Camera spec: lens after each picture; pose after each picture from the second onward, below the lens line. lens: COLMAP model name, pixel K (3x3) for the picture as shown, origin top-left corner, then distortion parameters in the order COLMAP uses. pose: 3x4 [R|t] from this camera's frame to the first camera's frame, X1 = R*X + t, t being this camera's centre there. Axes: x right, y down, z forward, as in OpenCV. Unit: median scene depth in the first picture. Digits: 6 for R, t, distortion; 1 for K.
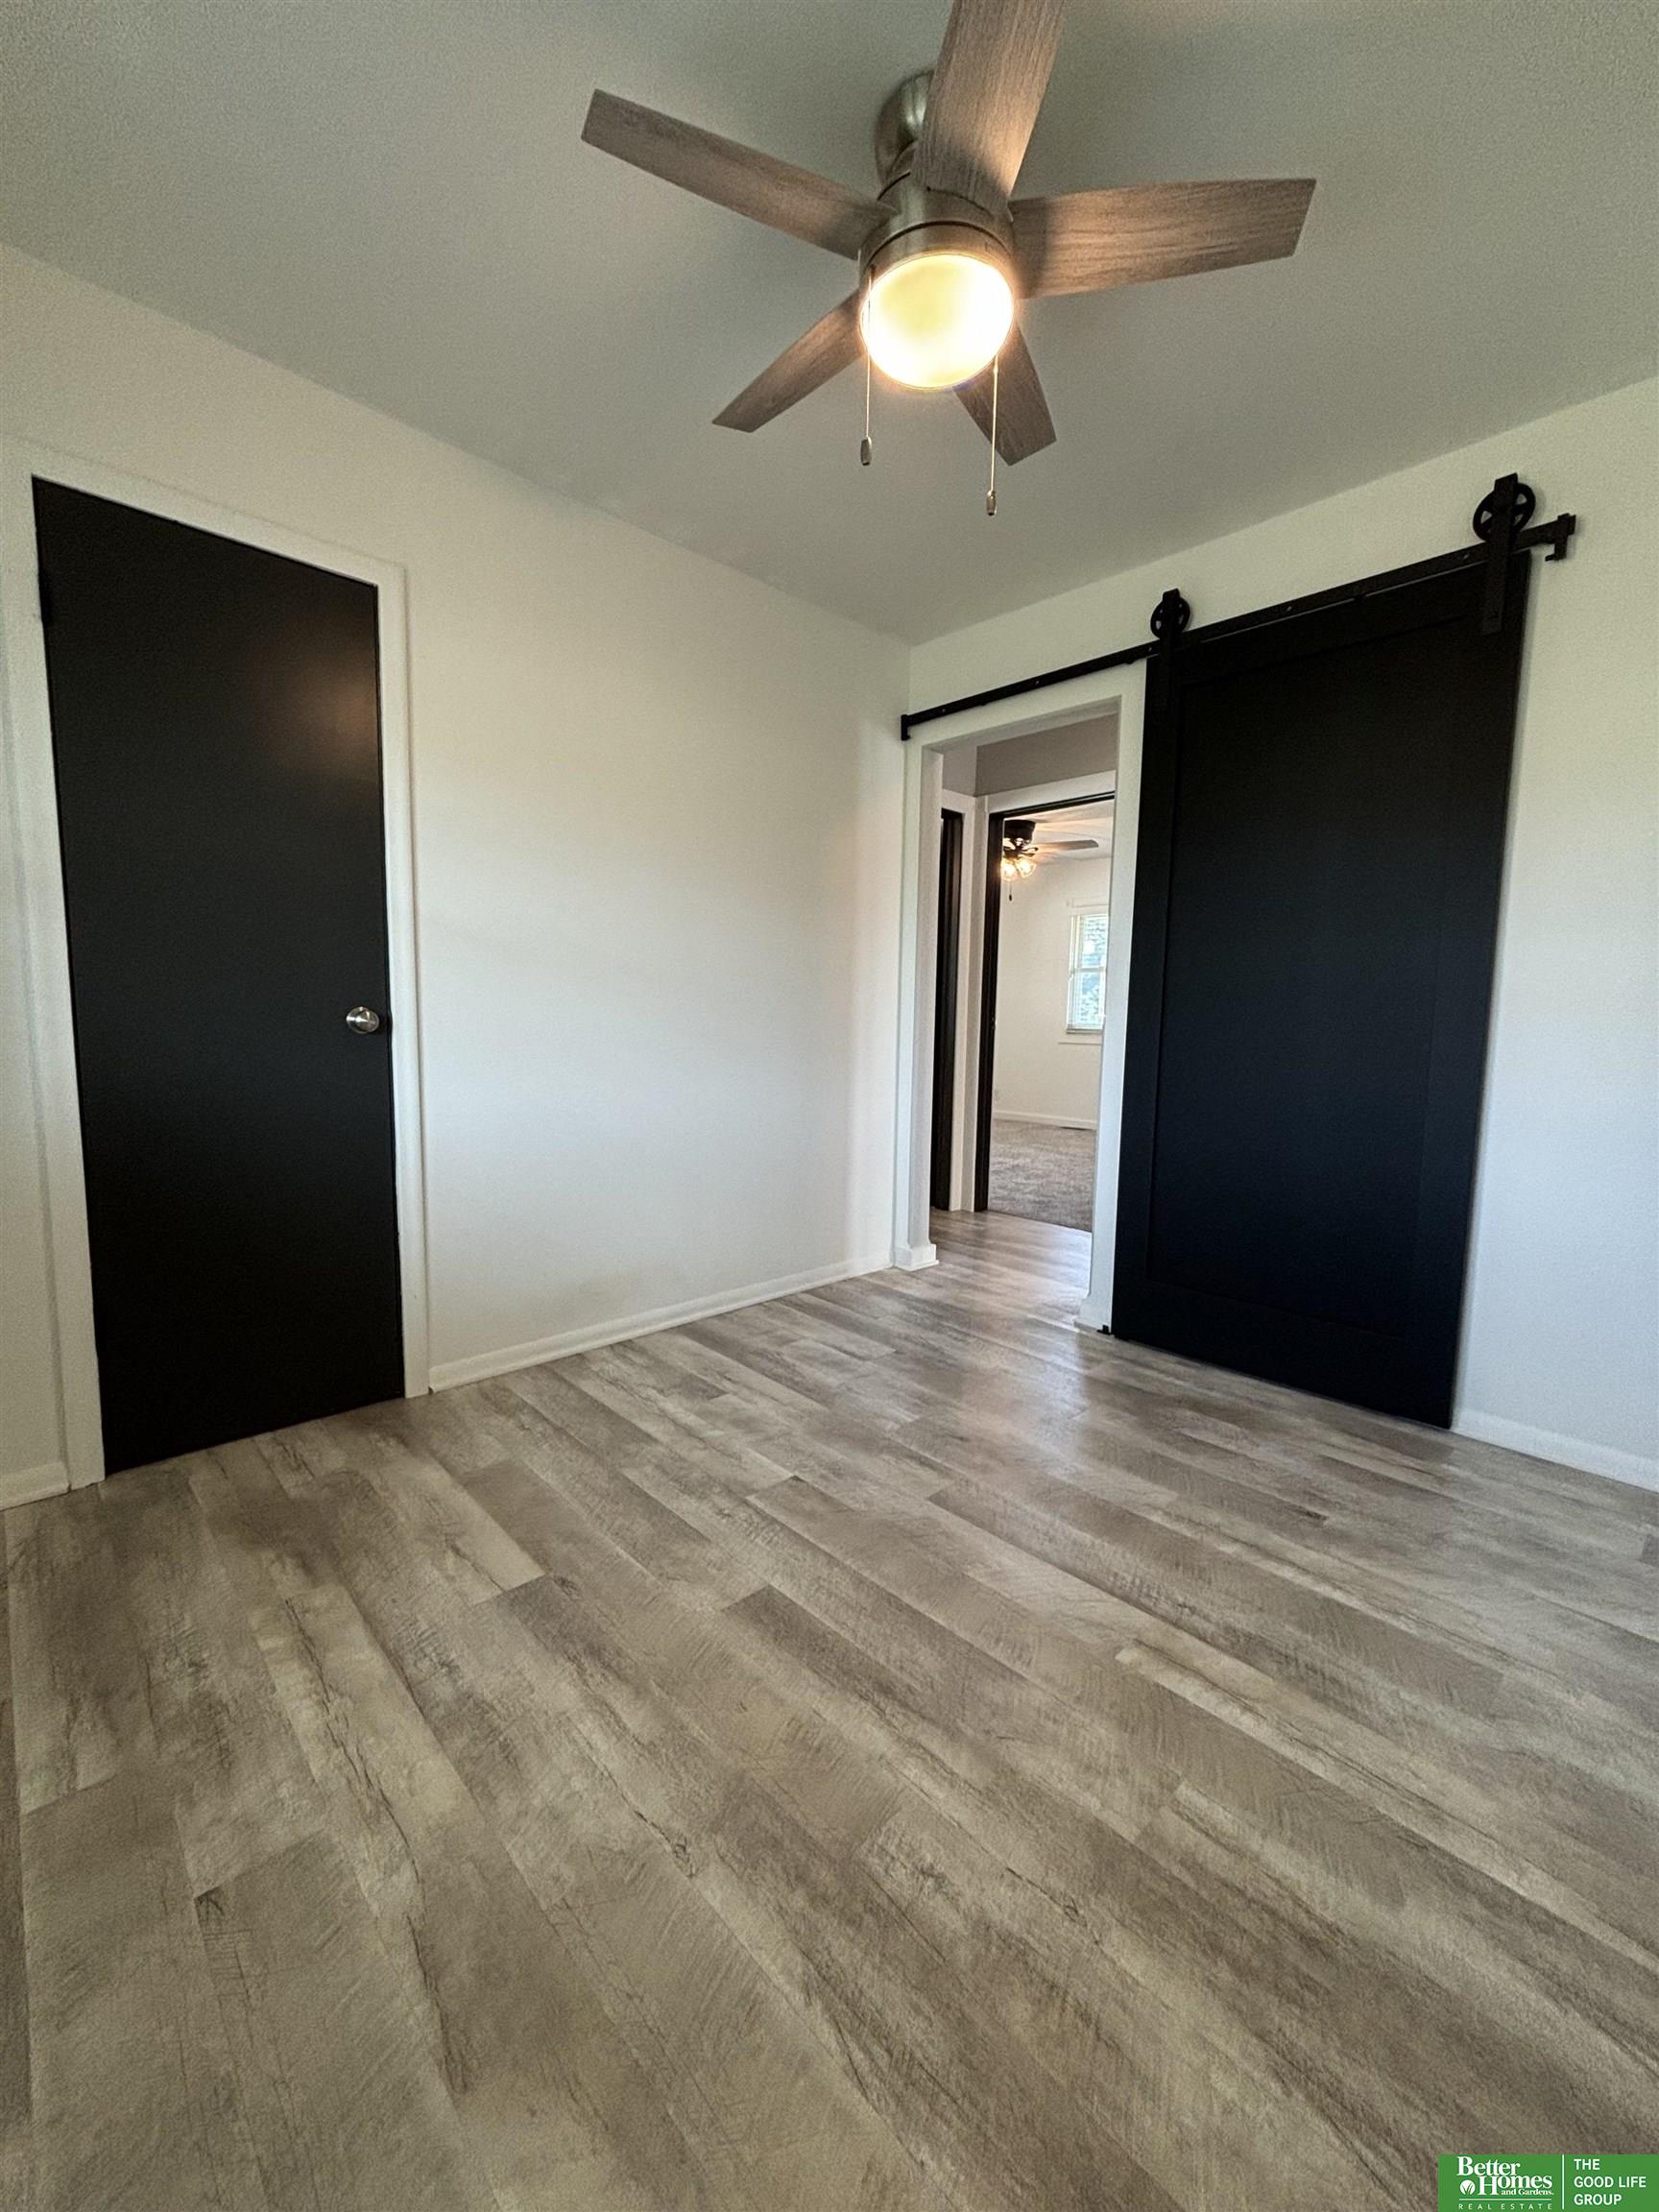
lens RADIAL K [[888.6, 0, 832.4], [0, 888.6, 1107.5], [0, 0, 1]] dist [0.002201, -0.000148]
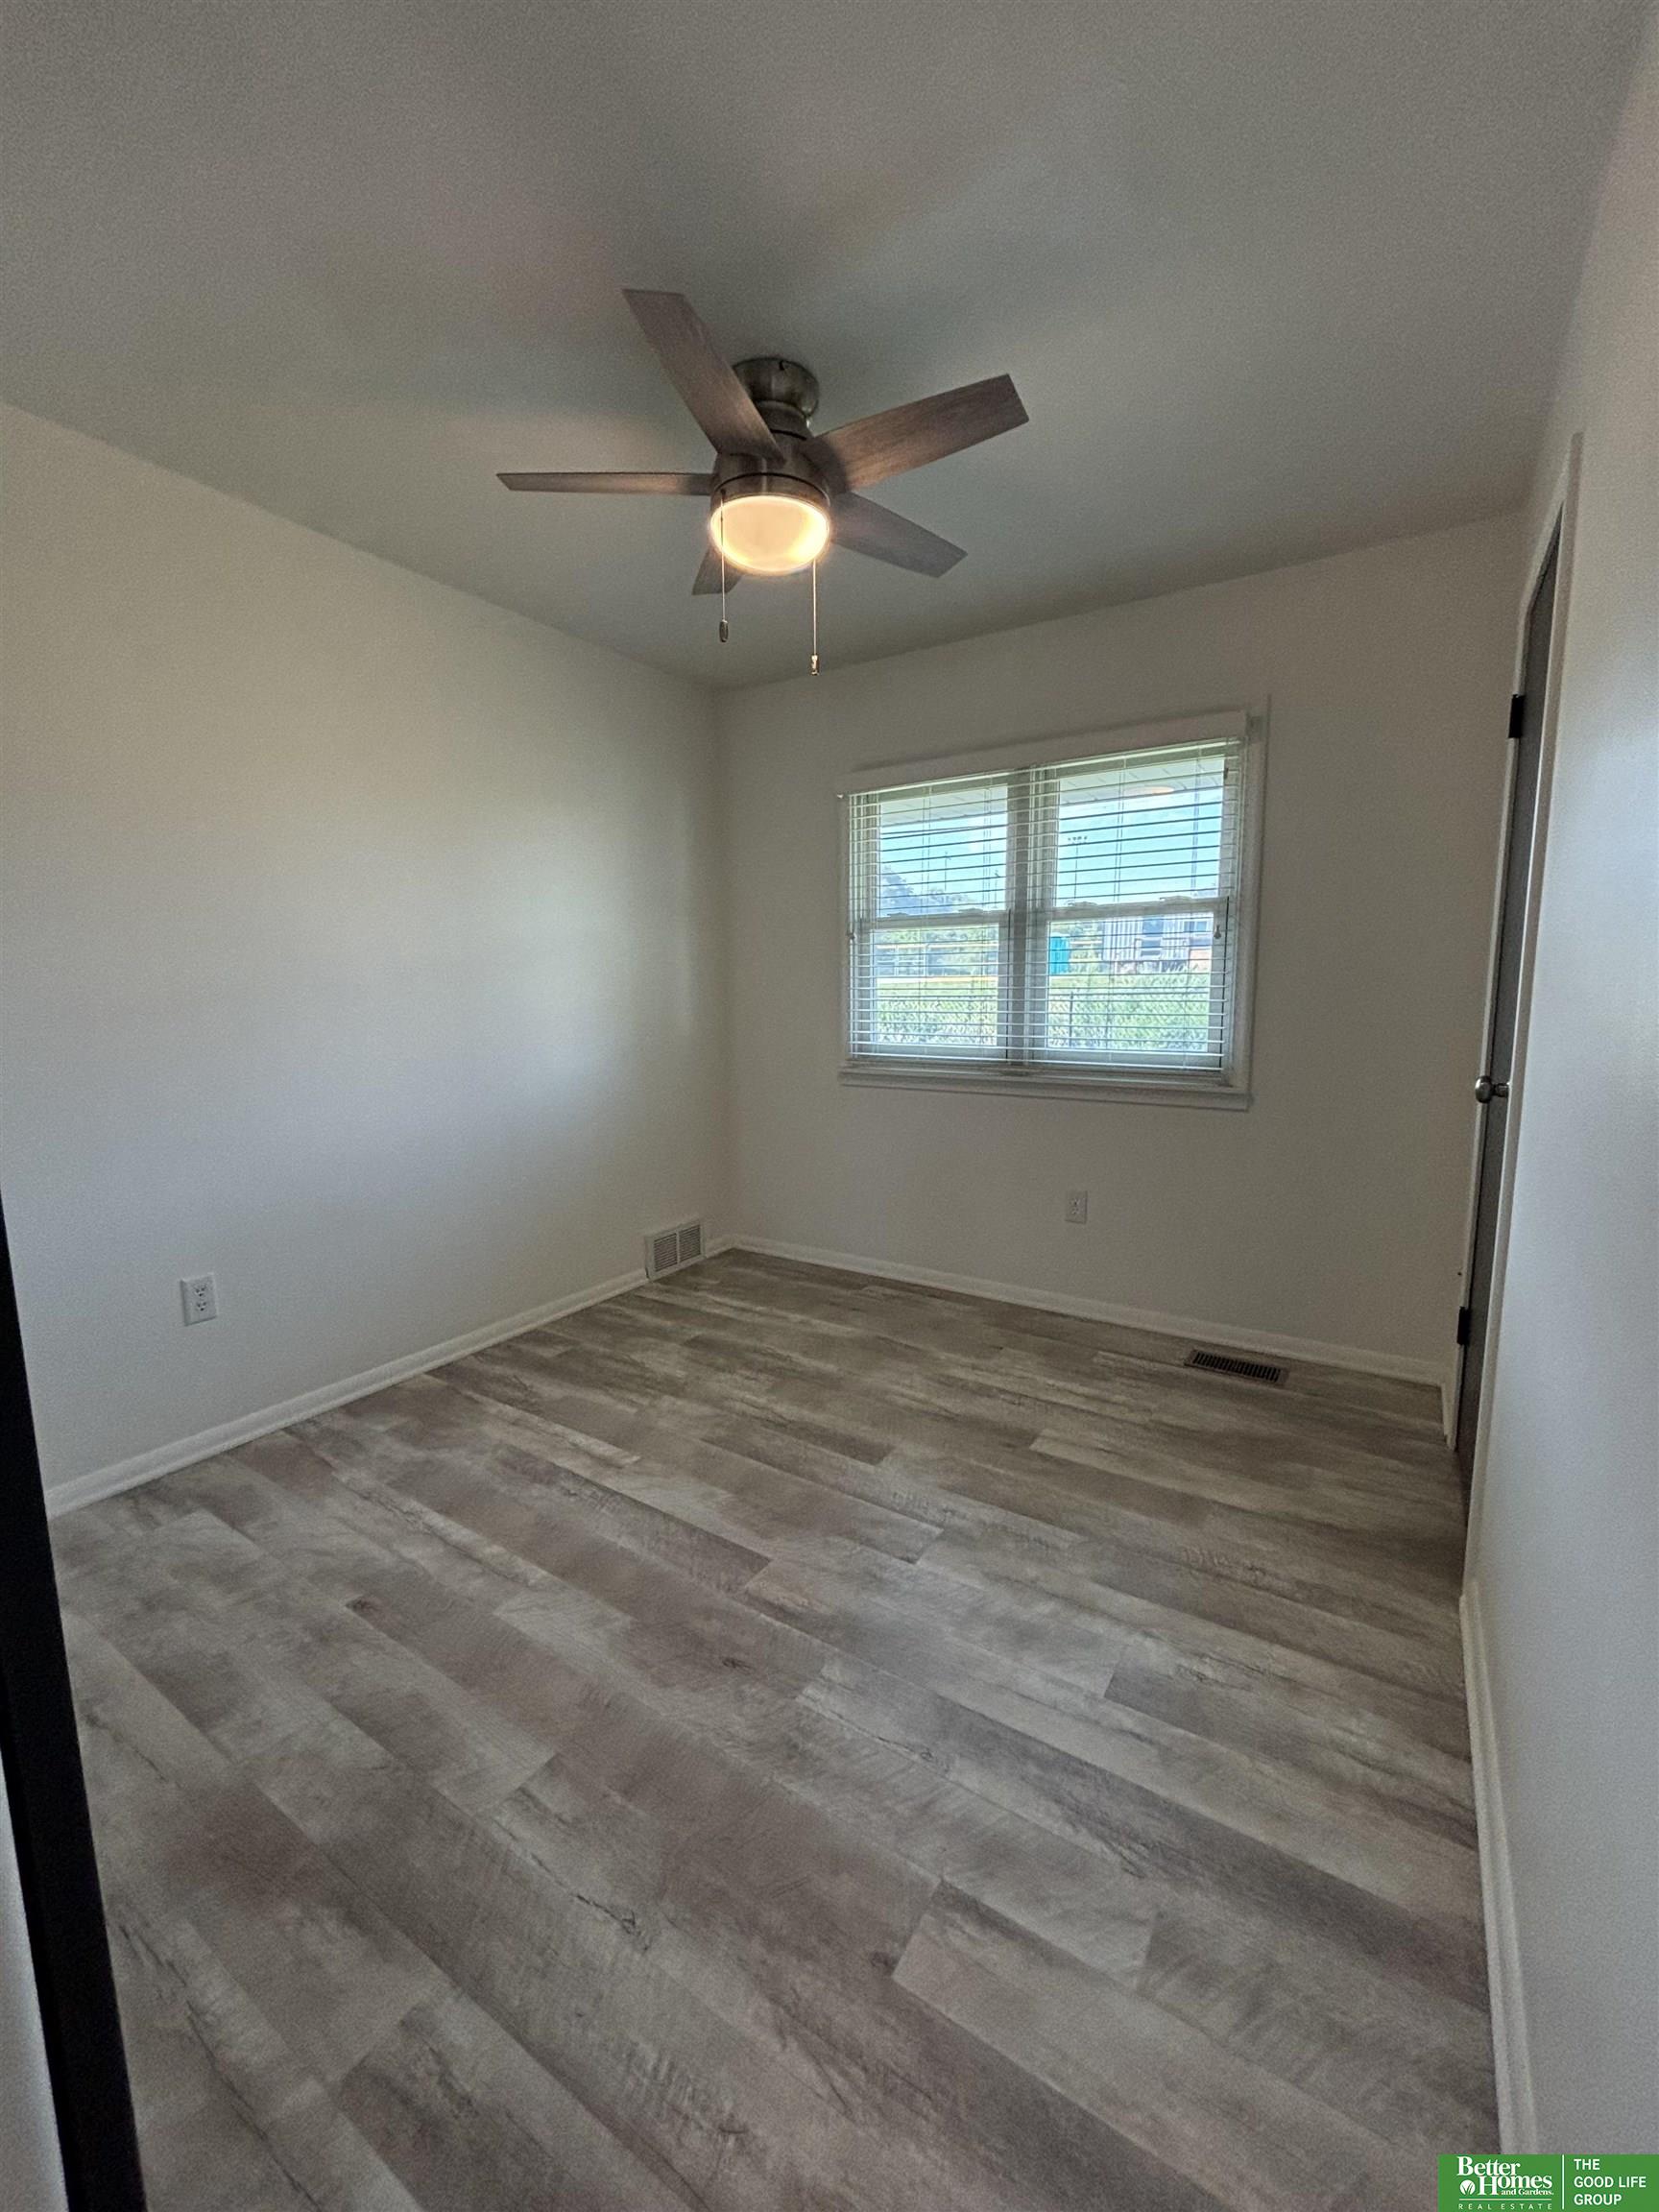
lens RADIAL K [[888.6, 0, 832.4], [0, 888.6, 1107.5], [0, 0, 1]] dist [0.002201, -0.000148]
pose [[-0.971305, 0.019395, -0.237044, 0.295305], [-0.037796, 0.971416, 0.234355, -0.311894], [0.234813, 0.236589, -0.942809, 2.046081]]
